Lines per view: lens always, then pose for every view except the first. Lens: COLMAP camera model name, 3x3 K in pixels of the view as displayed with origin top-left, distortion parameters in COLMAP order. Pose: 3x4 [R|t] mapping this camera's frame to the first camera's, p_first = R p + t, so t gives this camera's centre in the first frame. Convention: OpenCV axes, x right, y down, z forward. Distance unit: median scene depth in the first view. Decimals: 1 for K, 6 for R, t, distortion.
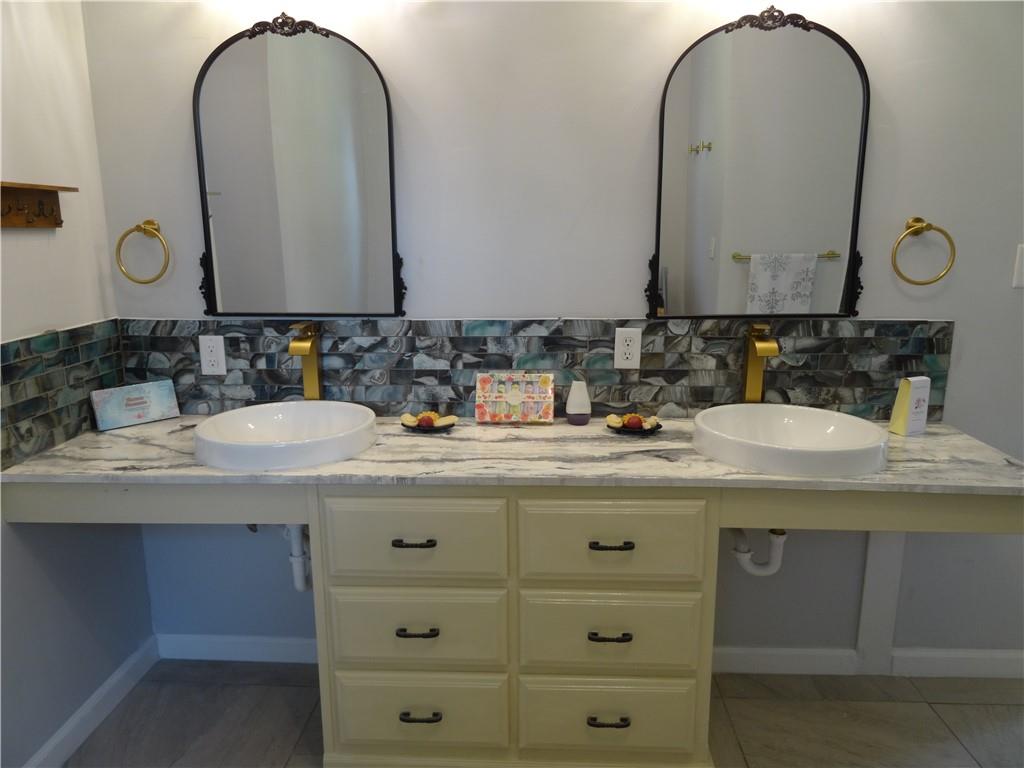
lens RADIAL K [[730.7, 0, 510.1], [0, 730.7, 387.4], [0, 0, 1]] dist [0.001321, -0.008211]
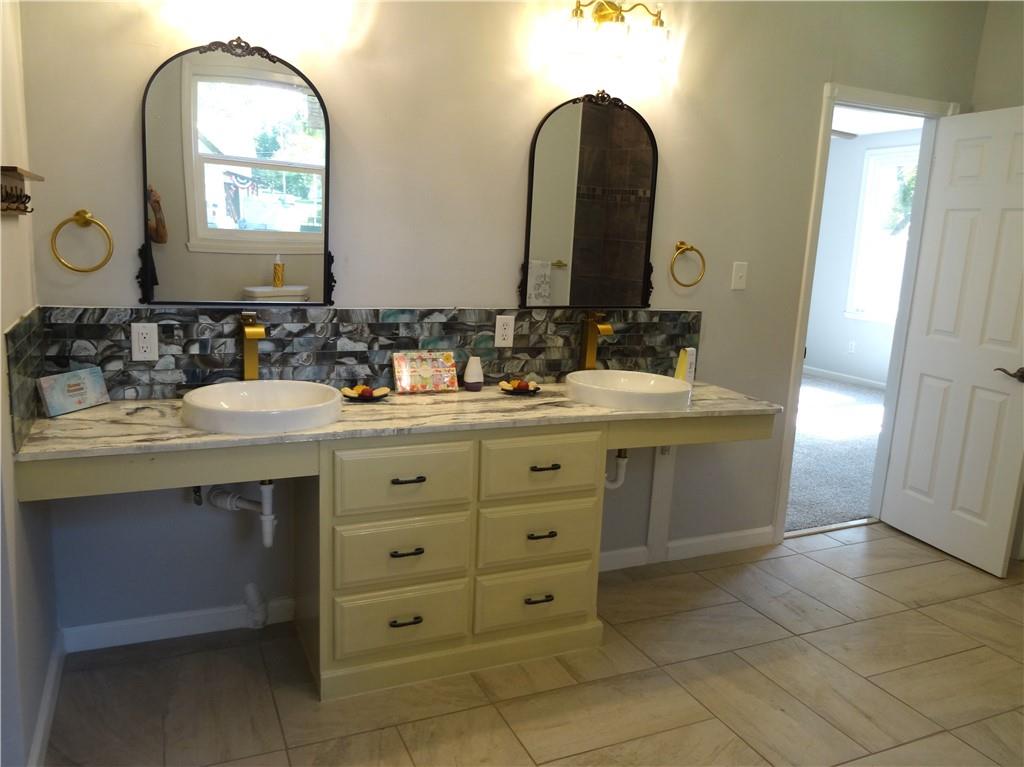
lens RADIAL K [[744.2, 0, 515.0], [0, 744.2, 383.1], [0, 0, 1]] dist [-0.004192, 0.002588]
pose [[0.894755, -0.039801, 0.444779, -0.413814], [0.044918, 0.998990, -0.000965, 0.040552], [-0.444292, 0.020842, 0.895640, -0.193517]]
